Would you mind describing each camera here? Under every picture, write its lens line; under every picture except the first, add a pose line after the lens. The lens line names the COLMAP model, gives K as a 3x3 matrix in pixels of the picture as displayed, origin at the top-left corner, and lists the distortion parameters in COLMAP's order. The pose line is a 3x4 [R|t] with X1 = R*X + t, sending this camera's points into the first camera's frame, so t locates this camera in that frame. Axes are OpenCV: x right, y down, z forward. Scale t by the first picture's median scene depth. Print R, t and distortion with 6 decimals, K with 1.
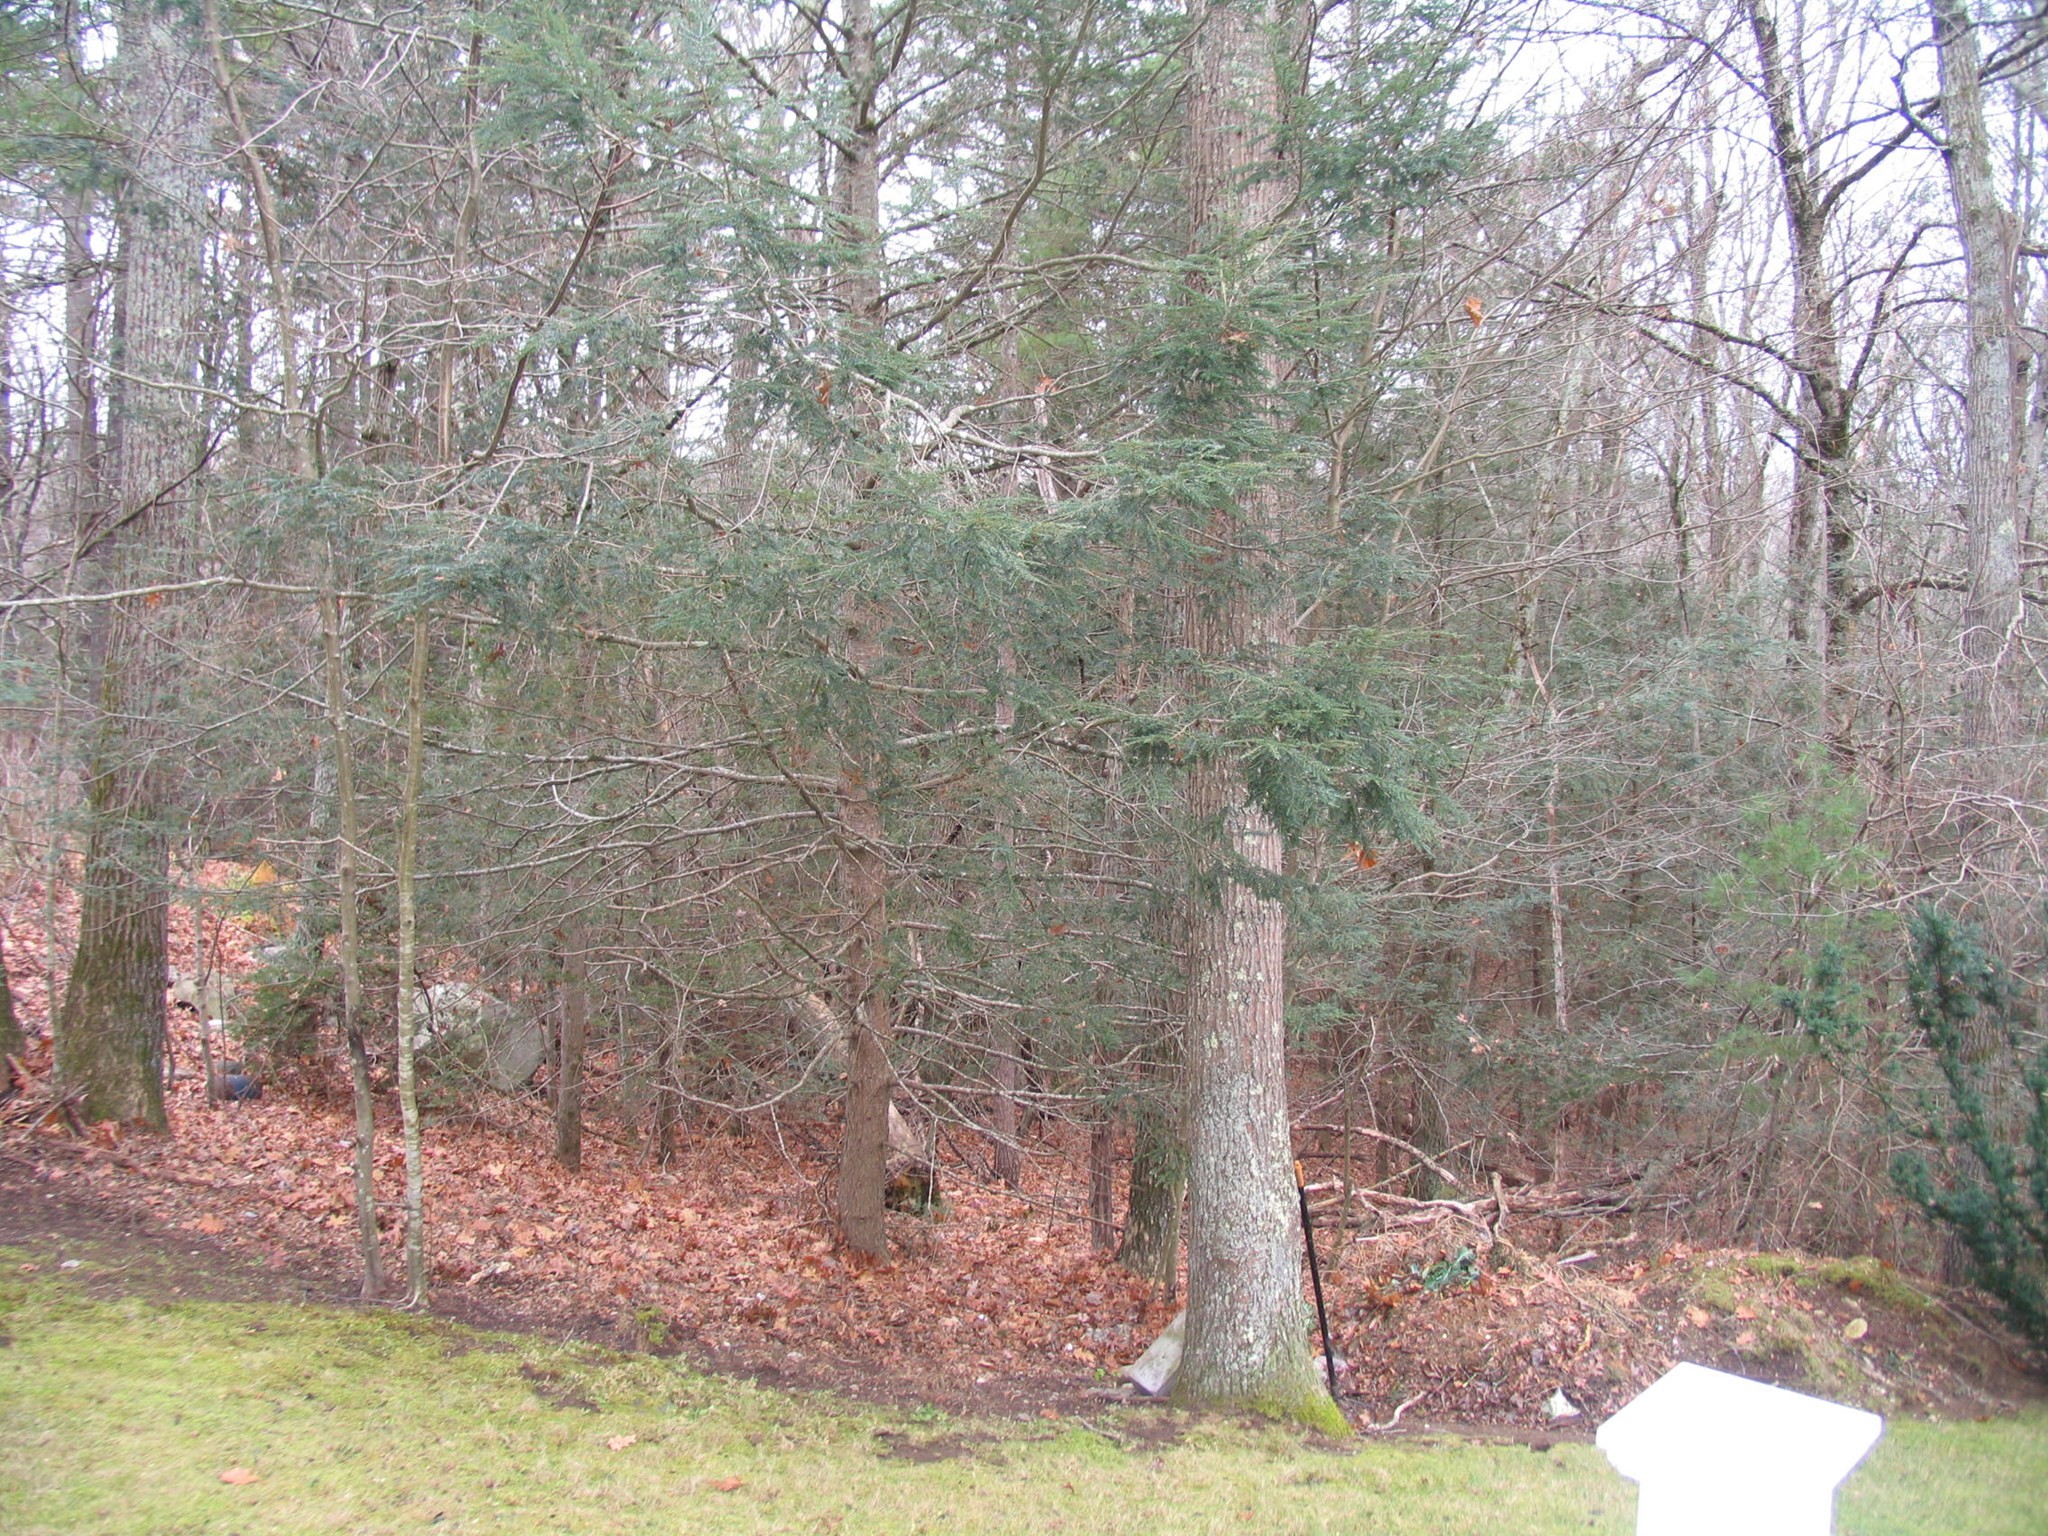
lens RADIAL K [[1735.8, 0, 1024.0], [0, 1735.8, 768.0], [0, 0, 1]] dist [-0.166068, 0.136721]
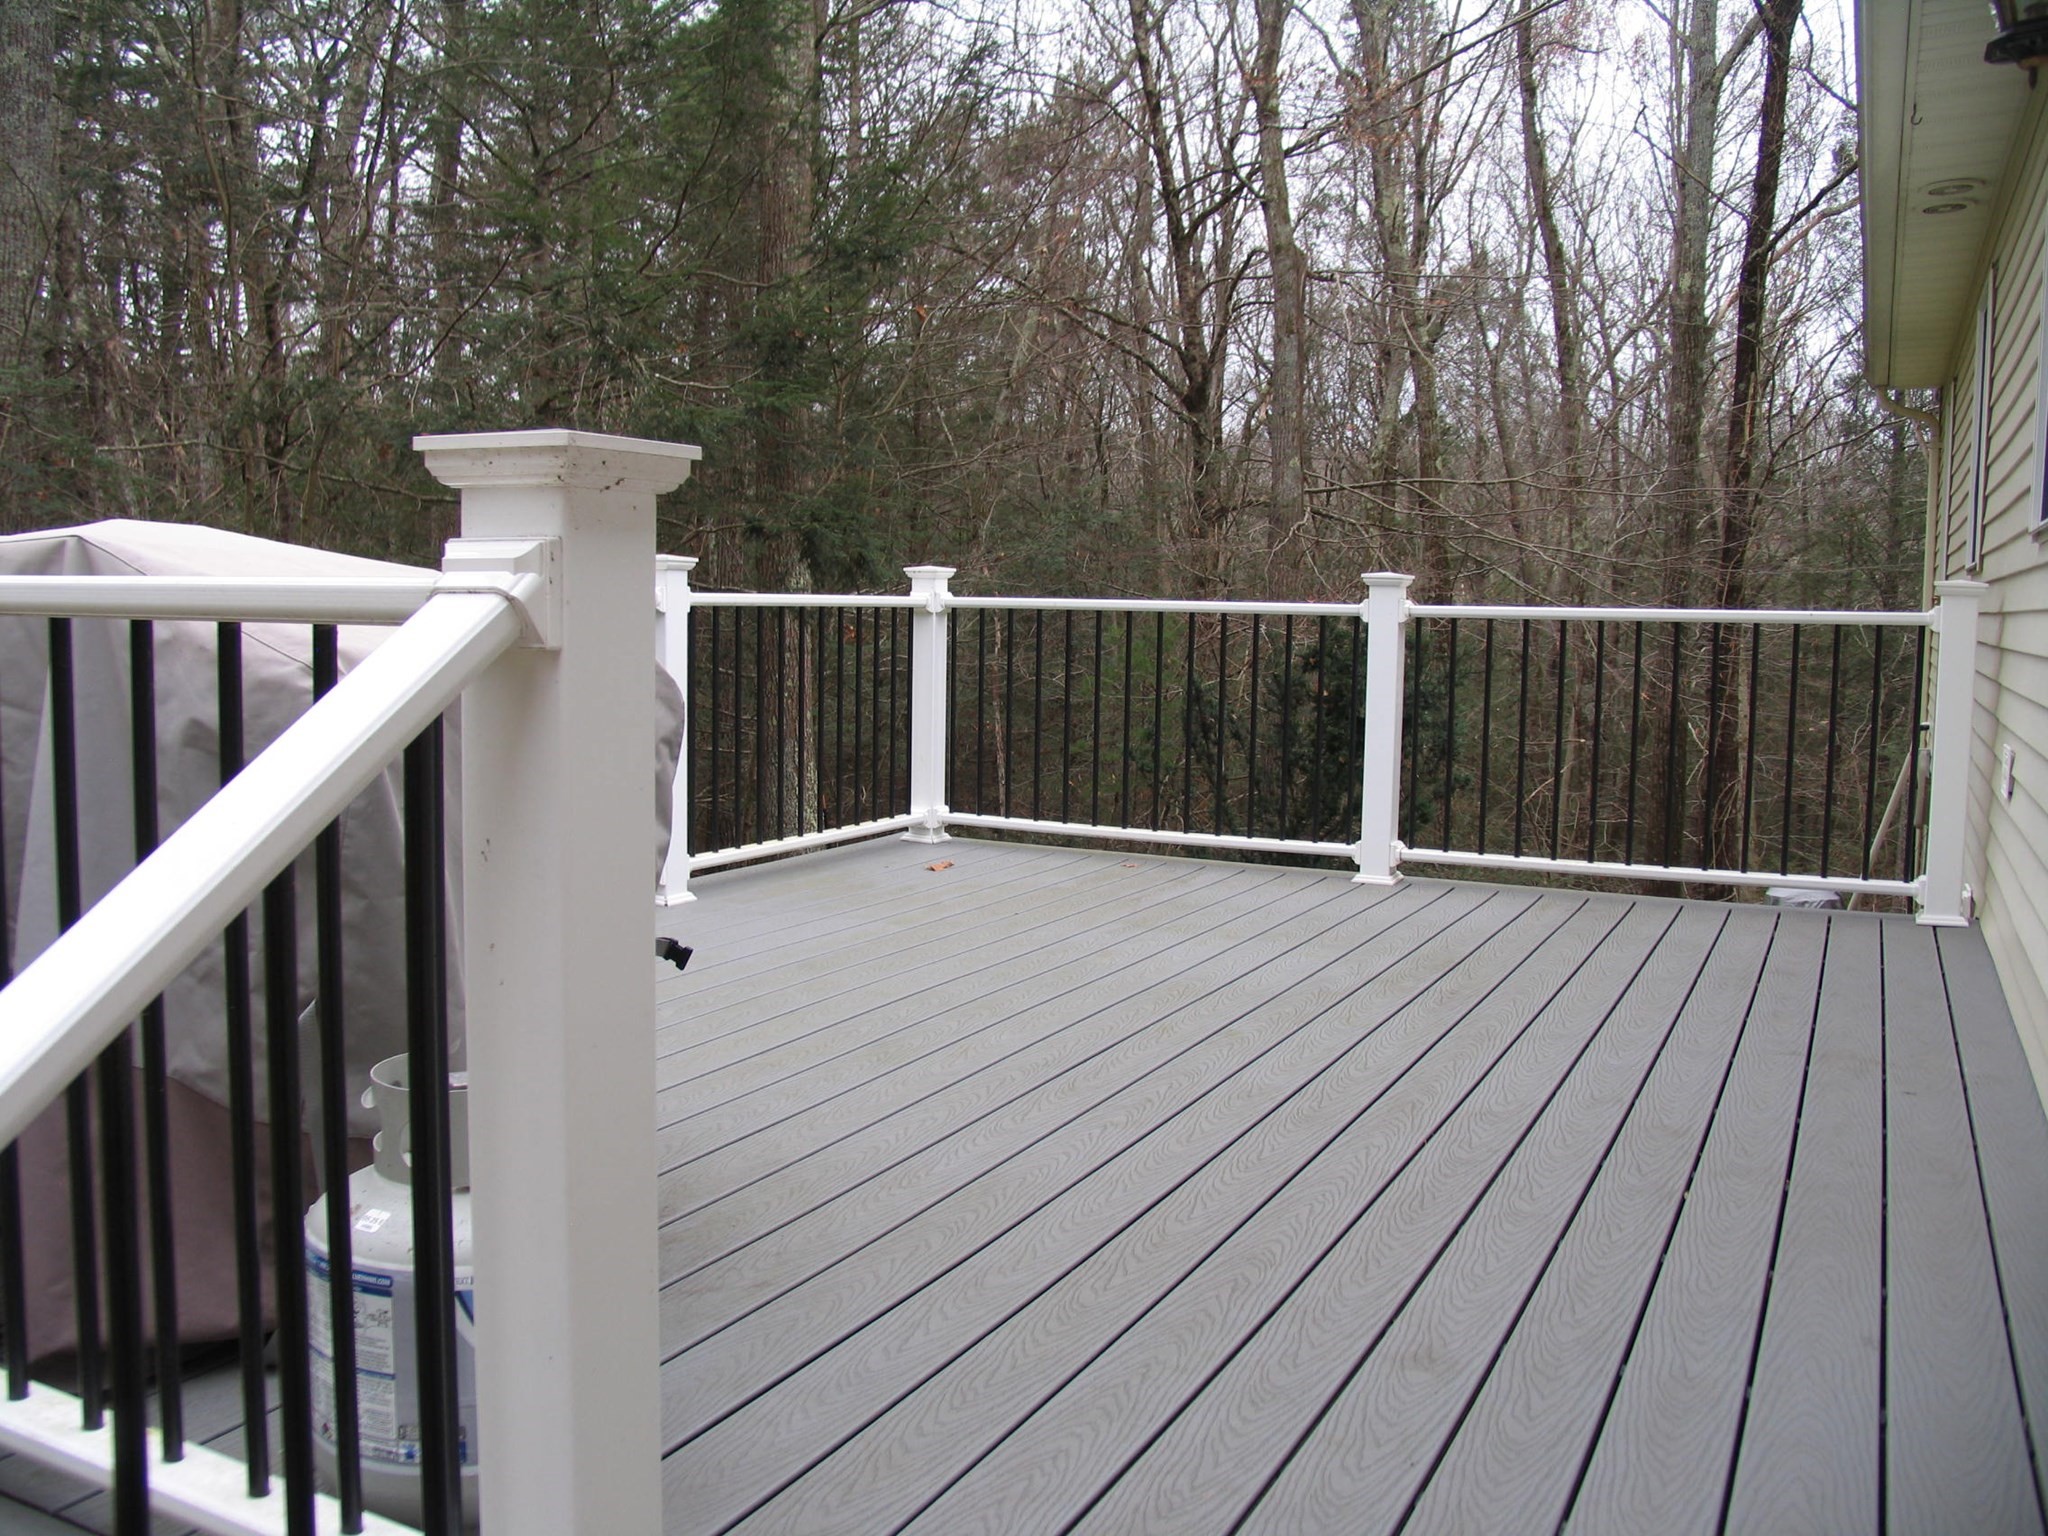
lens RADIAL K [[1735.8, 0, 1024.0], [0, 1735.8, 768.0], [0, 0, 1]] dist [-0.166068, 0.136721]
pose [[0.957951, -0.012488, 0.286660, -0.080601], [0.003714, 0.999508, 0.031131, 0.079159], [-0.286908, -0.028757, 0.957526, -0.405873]]
